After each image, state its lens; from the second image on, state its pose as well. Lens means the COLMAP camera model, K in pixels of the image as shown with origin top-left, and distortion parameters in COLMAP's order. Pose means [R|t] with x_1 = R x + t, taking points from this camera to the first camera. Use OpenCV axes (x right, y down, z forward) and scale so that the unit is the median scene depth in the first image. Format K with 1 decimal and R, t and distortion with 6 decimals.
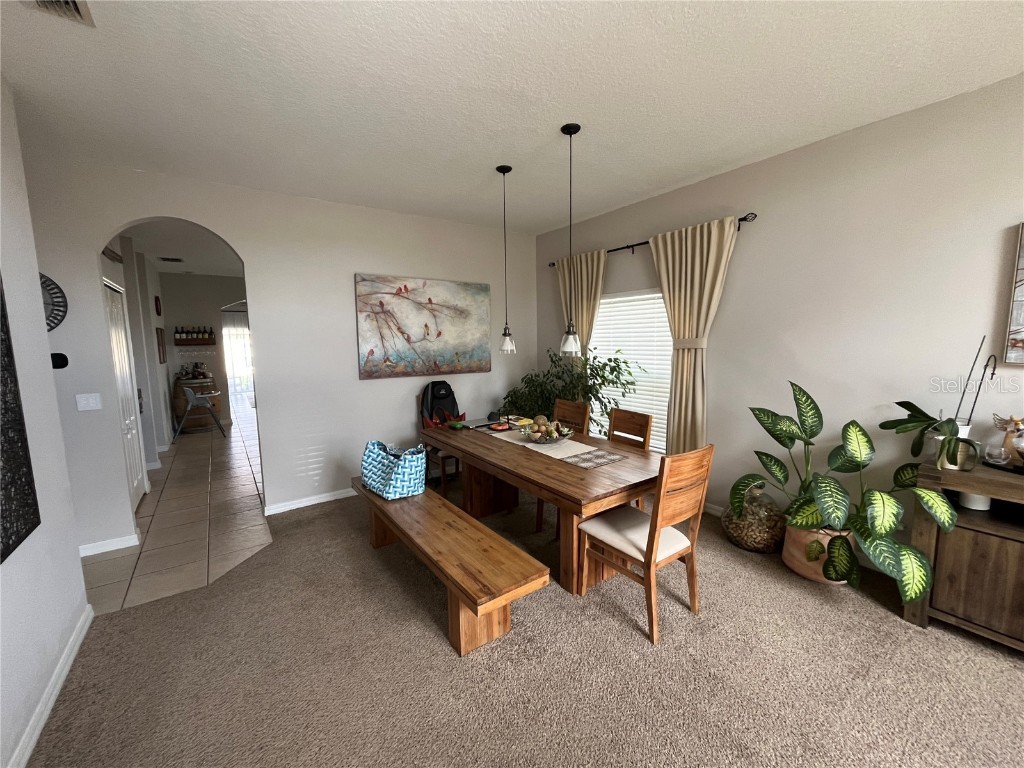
lens RADIAL K [[414.3, 0, 509.4], [0, 414.3, 385.0], [0, 0, 1]] dist [0.000197, 0.000712]
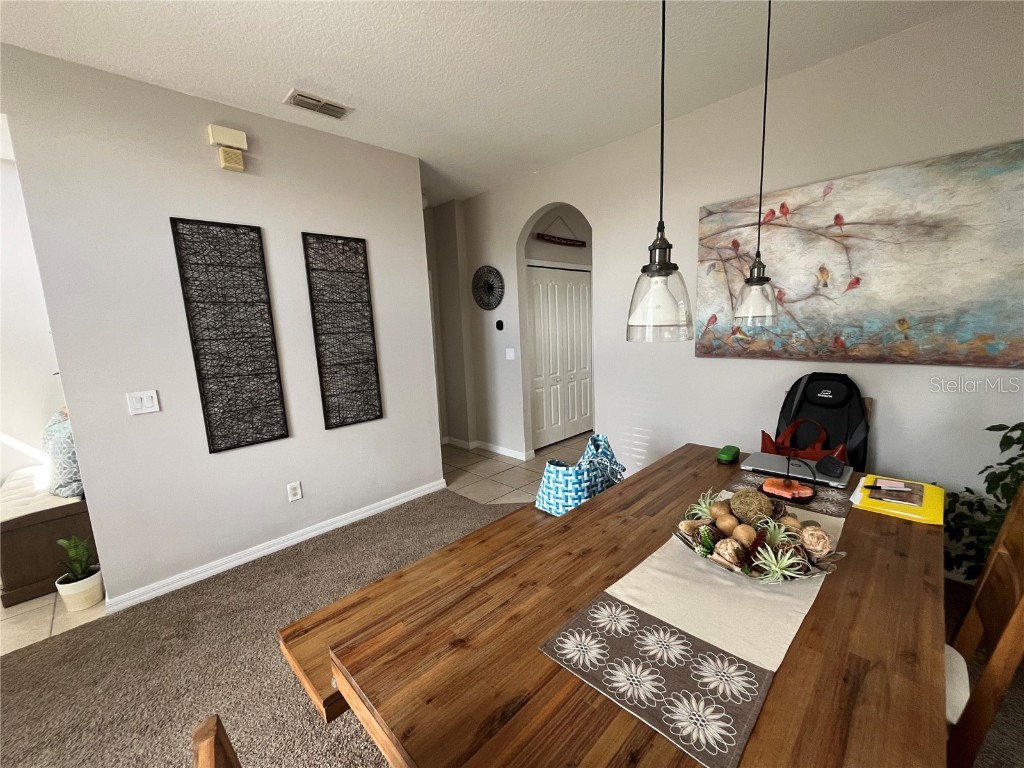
lens RADIAL K [[414.3, 0, 509.0], [0, 414.3, 385.8], [0, 0, 1]] dist [0.000197, 0.000712]
pose [[0.164725, 0.162157, -0.972919, 0.298677], [-0.067322, 0.985941, 0.152929, -0.050167], [0.984039, 0.040307, 0.173326, 0.530235]]
